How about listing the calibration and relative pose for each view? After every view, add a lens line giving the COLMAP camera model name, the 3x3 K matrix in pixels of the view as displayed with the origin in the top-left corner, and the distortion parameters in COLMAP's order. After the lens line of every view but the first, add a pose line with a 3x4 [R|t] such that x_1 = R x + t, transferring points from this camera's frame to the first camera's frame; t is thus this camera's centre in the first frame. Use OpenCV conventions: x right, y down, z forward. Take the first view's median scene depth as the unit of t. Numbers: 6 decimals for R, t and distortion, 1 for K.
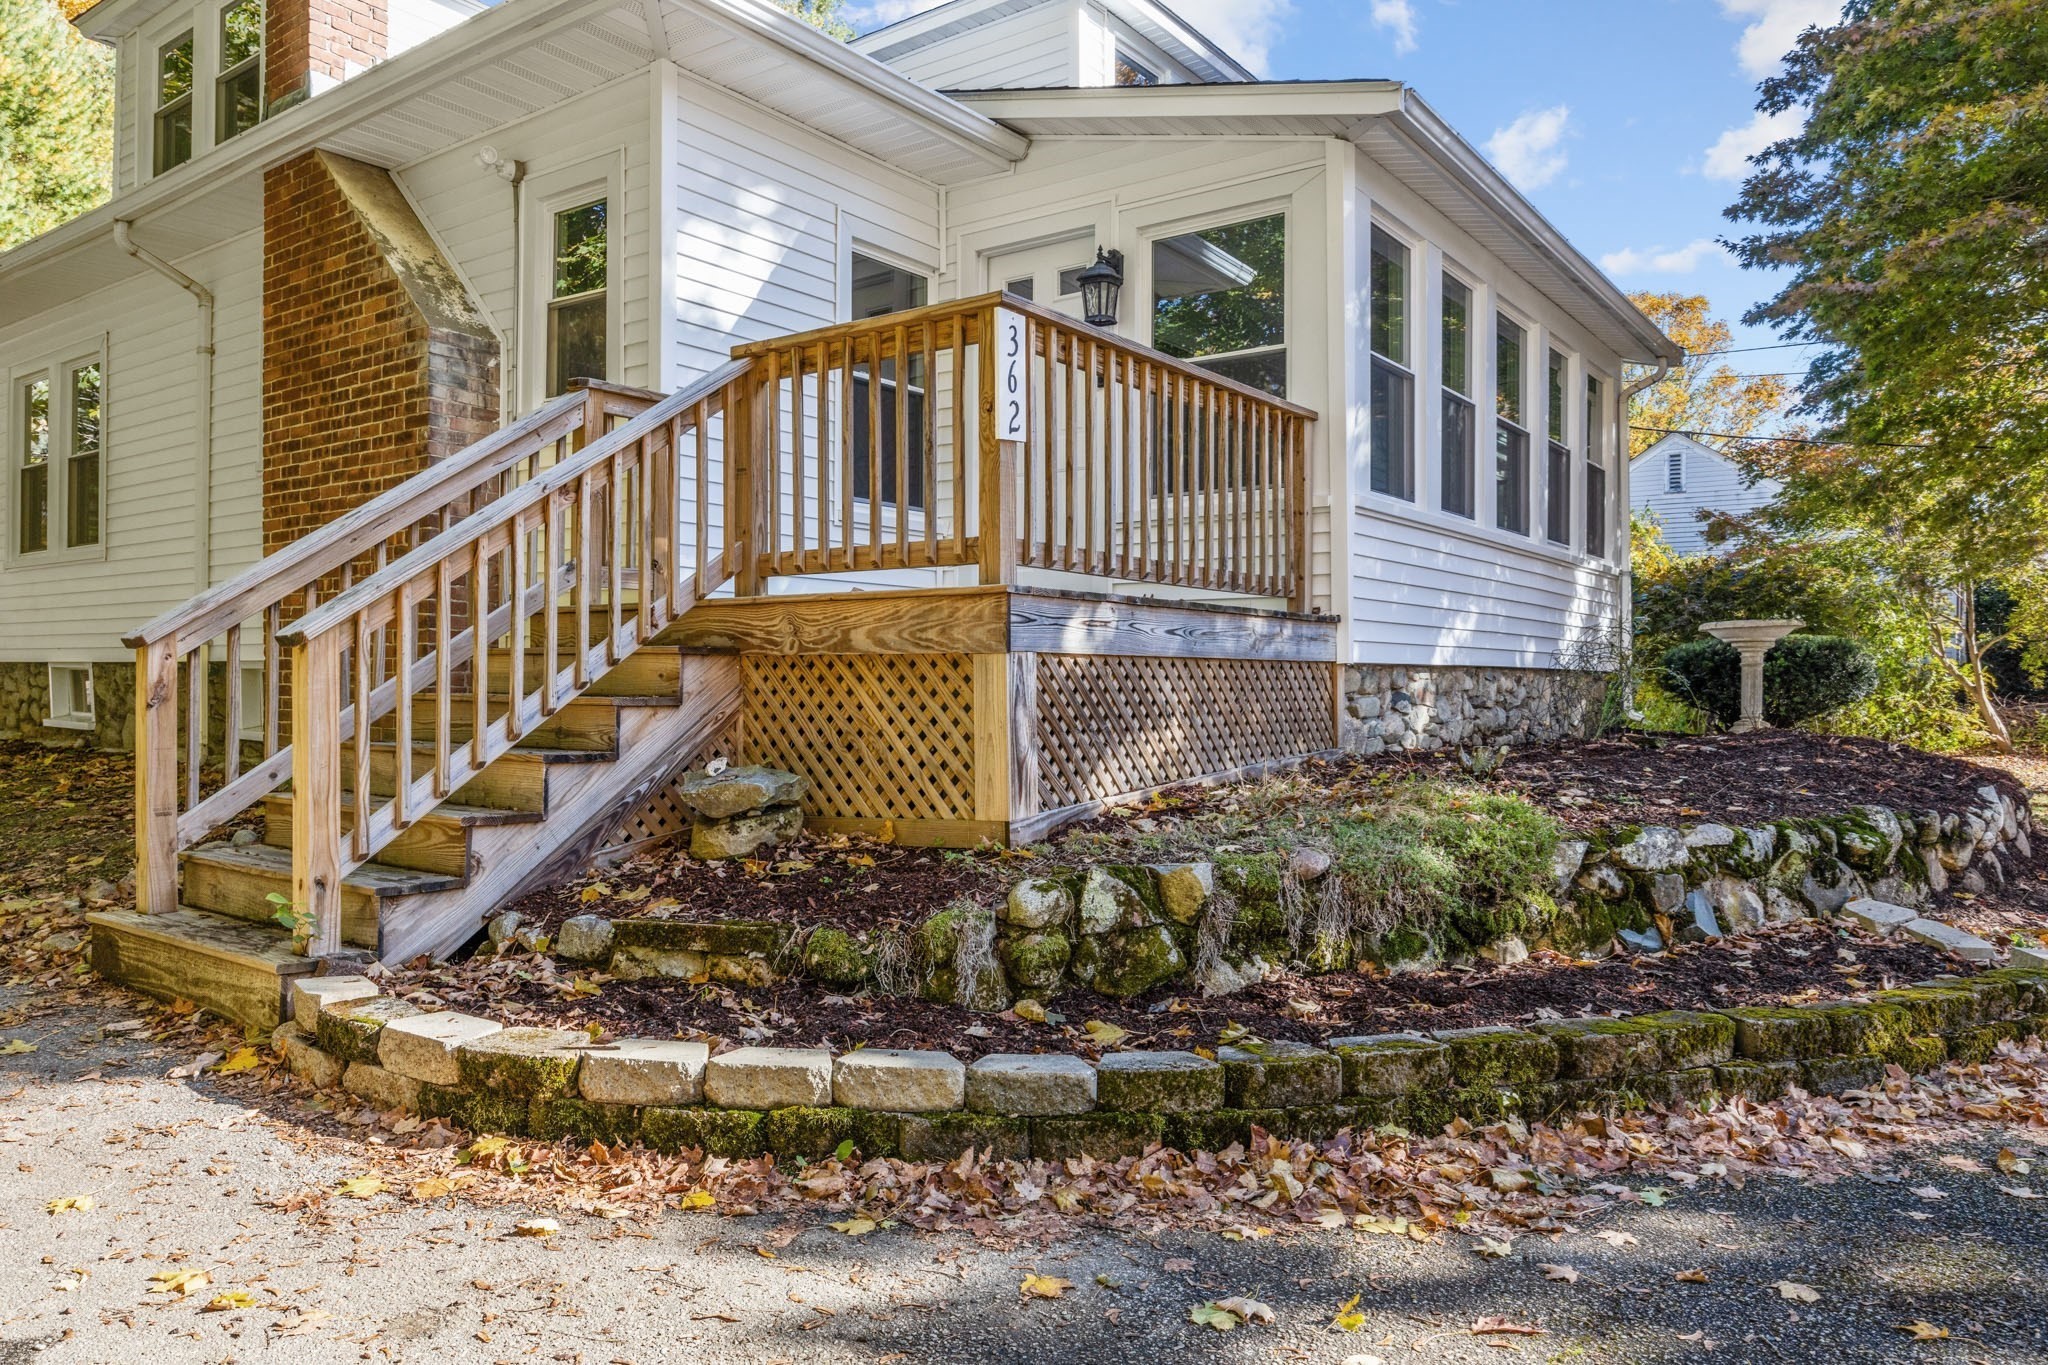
lens RADIAL K [[1356.6, 0, 1027.7], [0, 1356.6, 670.2], [0, 0, 1]] dist [0.007058, 0.001100]
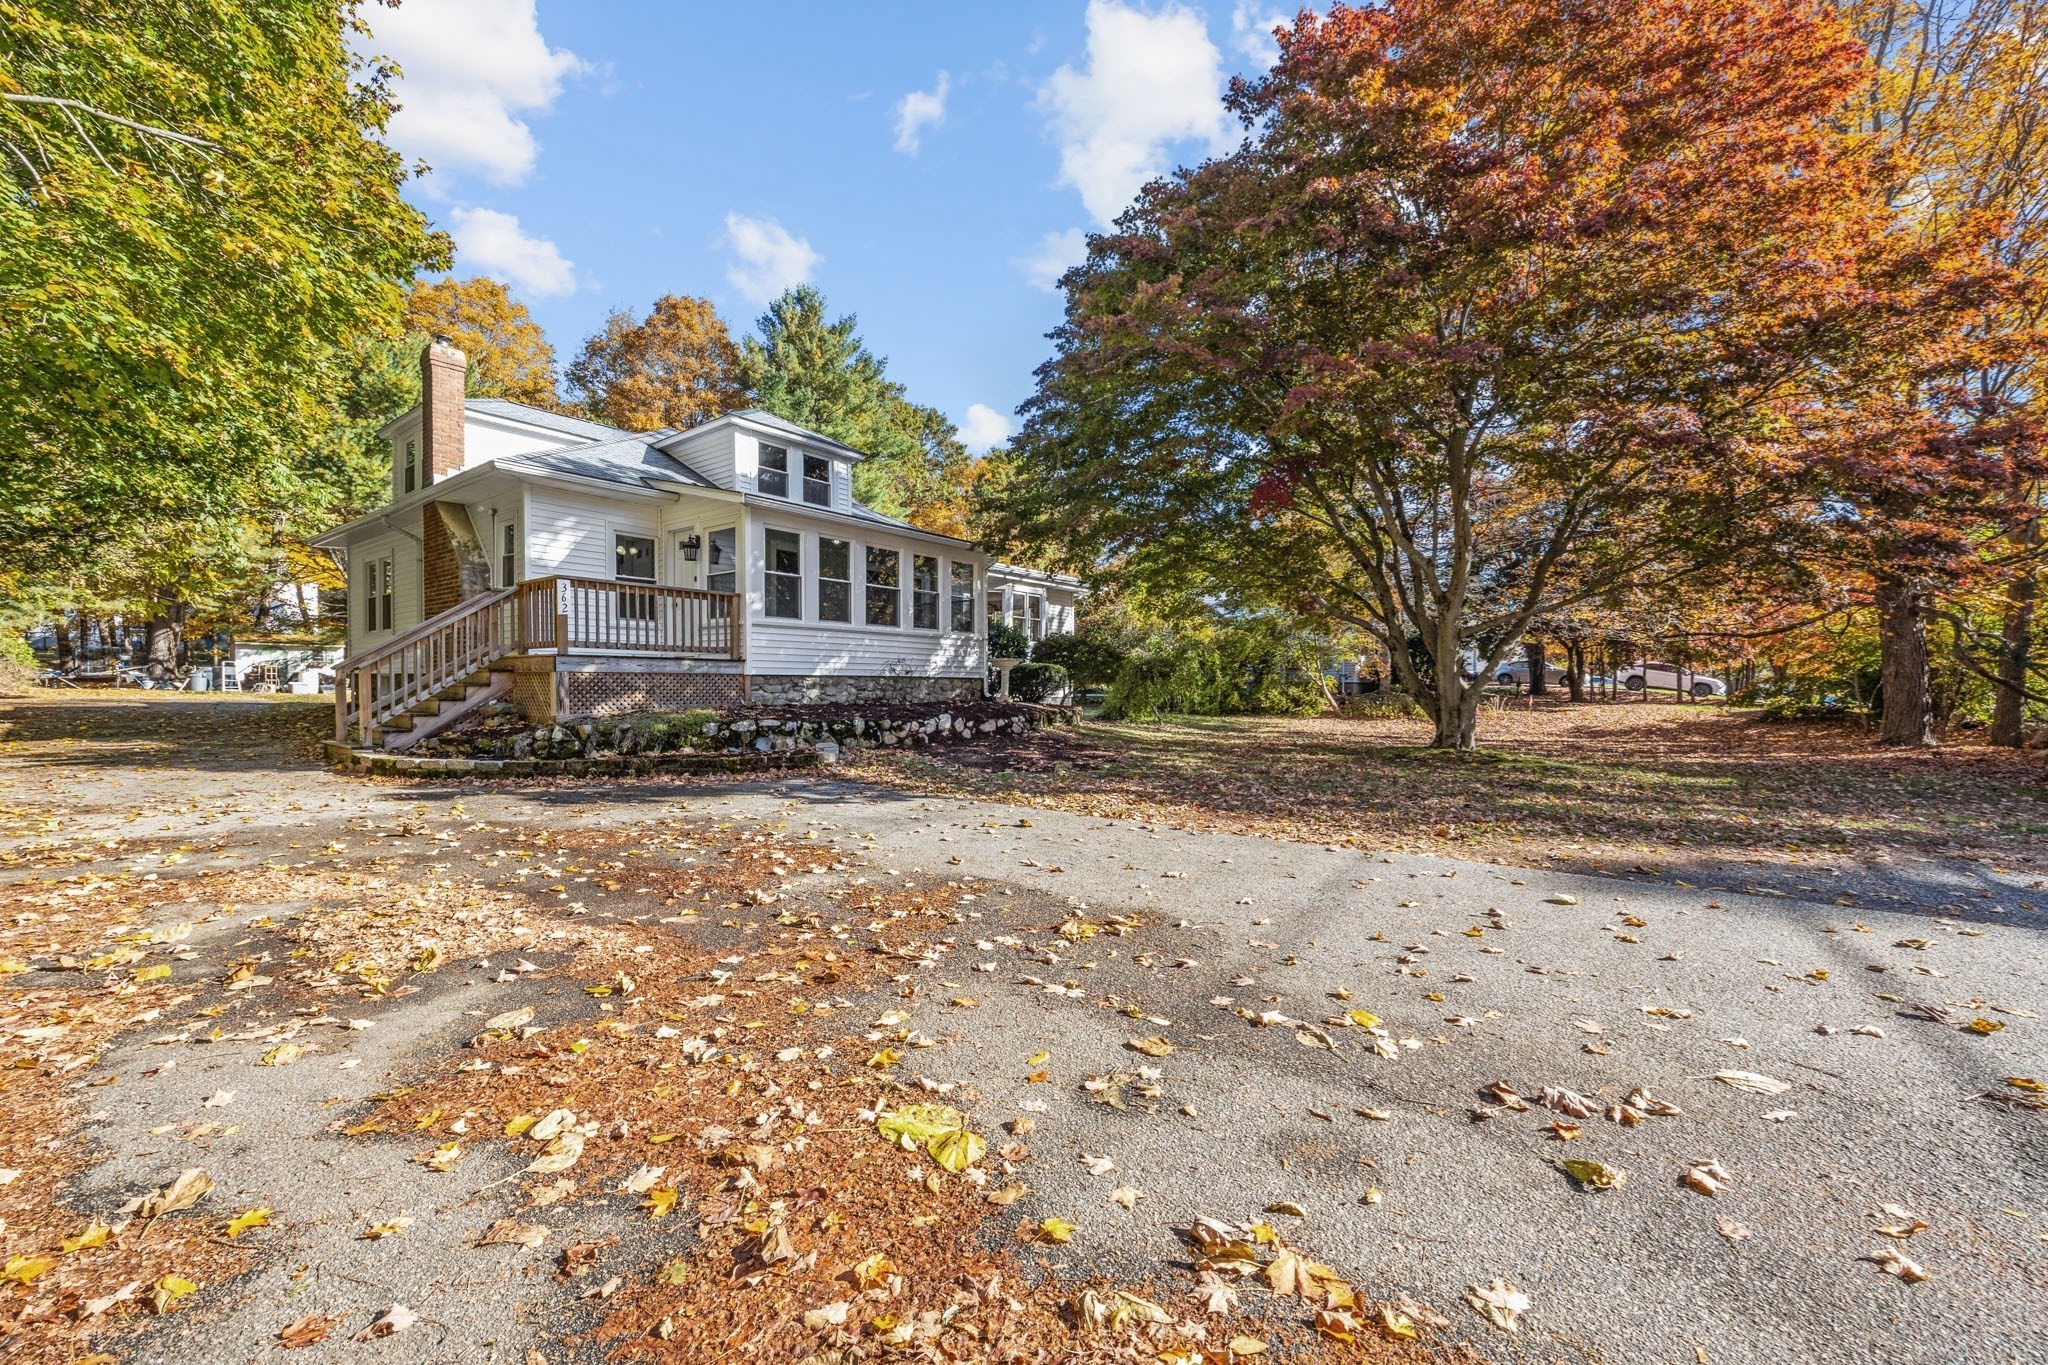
lens RADIAL K [[786.2, 0, 1018.7], [0, 786.2, 694.8], [0, 0, 1]] dist [-0.003679, 0.000329]
pose [[0.999805, 0.000662, -0.019730, 1.204718], [-0.000267, 0.999800, 0.019991, 0.006069], [0.019739, -0.019982, 0.999605, -1.063958]]
